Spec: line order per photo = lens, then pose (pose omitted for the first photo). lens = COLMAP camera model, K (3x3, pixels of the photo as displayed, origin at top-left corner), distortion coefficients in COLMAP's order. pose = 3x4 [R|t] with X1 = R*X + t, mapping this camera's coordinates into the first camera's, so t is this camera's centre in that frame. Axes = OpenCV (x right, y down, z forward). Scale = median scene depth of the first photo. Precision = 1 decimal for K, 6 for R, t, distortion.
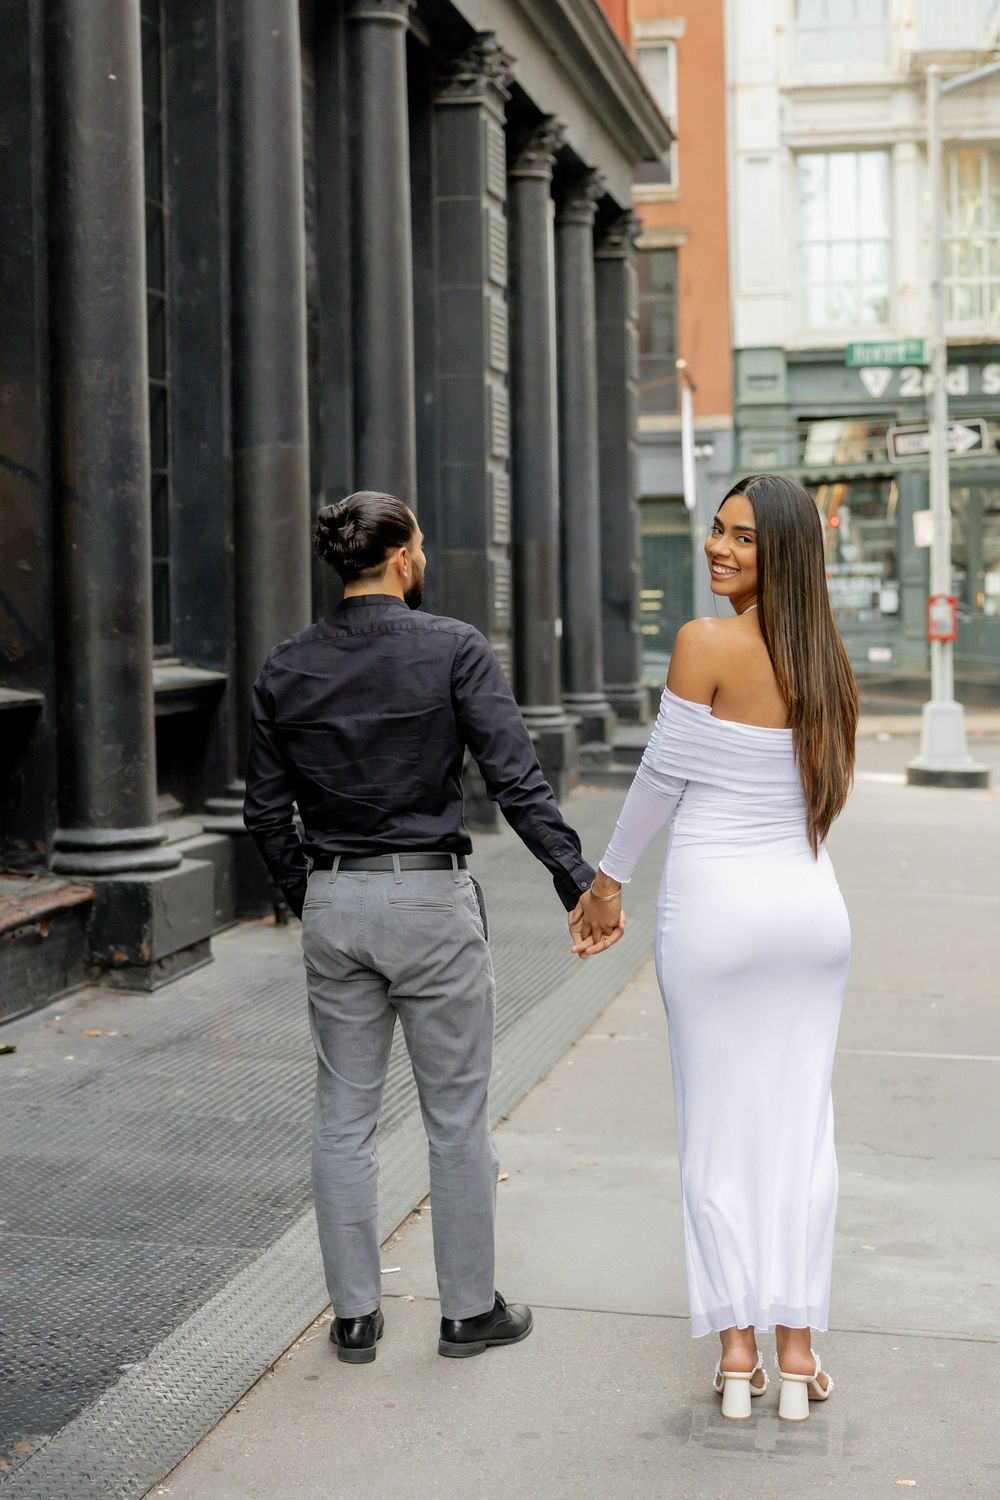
lens RADIAL K [[1999.2, 0, 501.0], [0, 1999.2, 677.6], [0, 0, 1]] dist [0.007502, 0.030904]
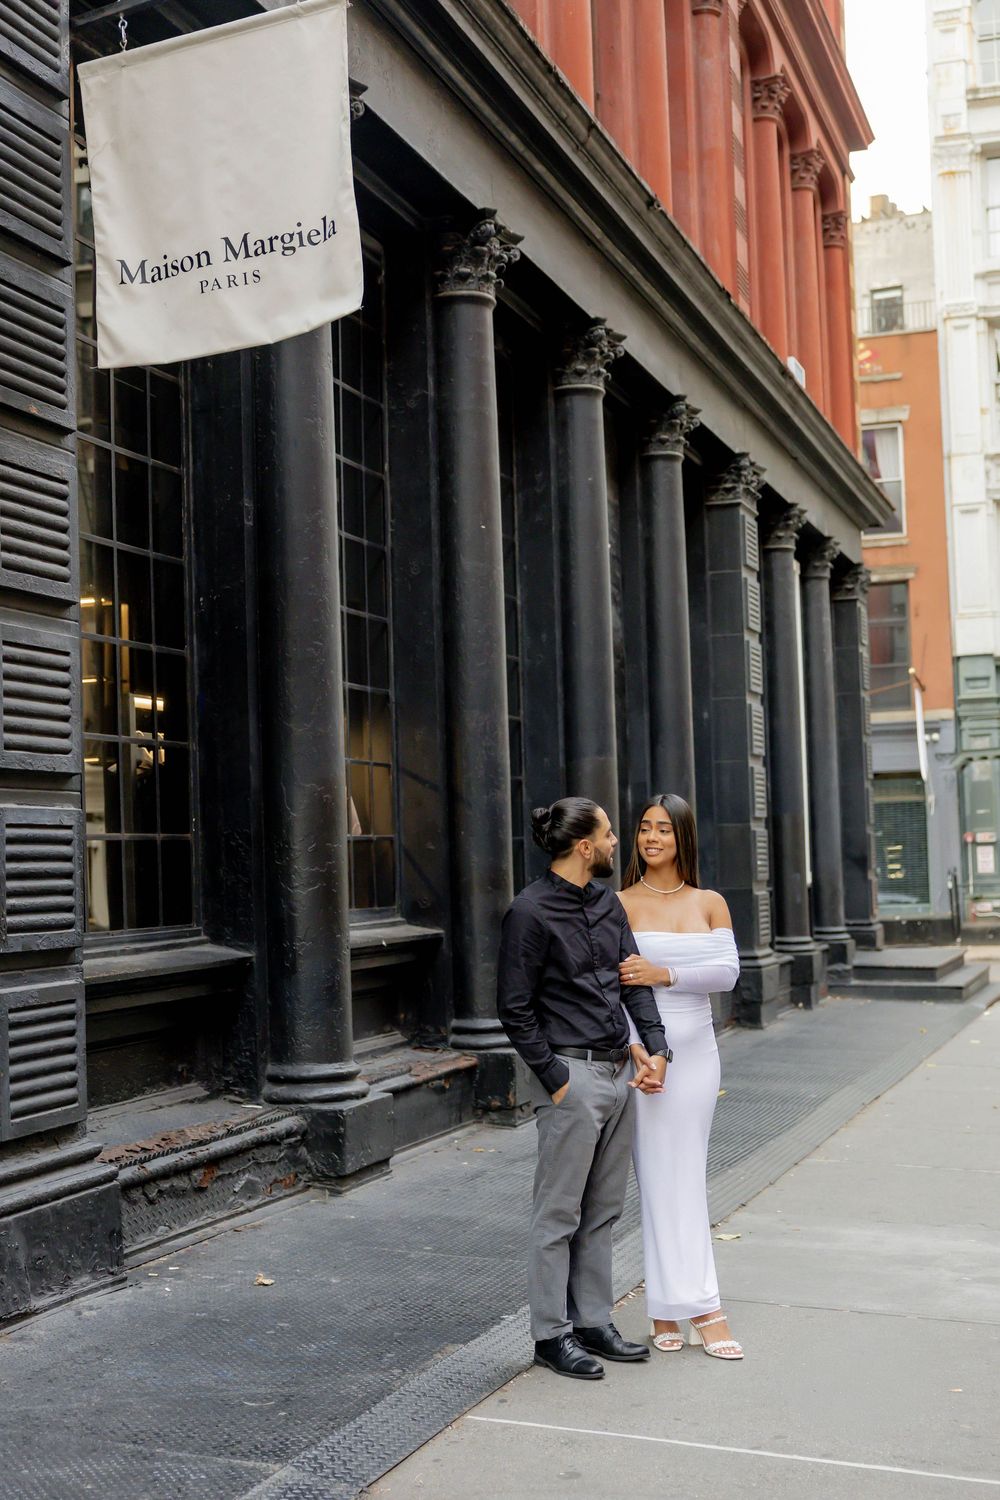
lens RADIAL K [[1812.6, 0, 500.0], [0, 1812.6, 750.0], [0, 0, 1]] dist [0.007241, 0.001564]
pose [[0.983837, -0.028685, -0.176755, 0.045285], [0.012334, 0.995597, -0.092919, 0.000393], [0.178642, 0.089237, 0.979859, -0.262723]]
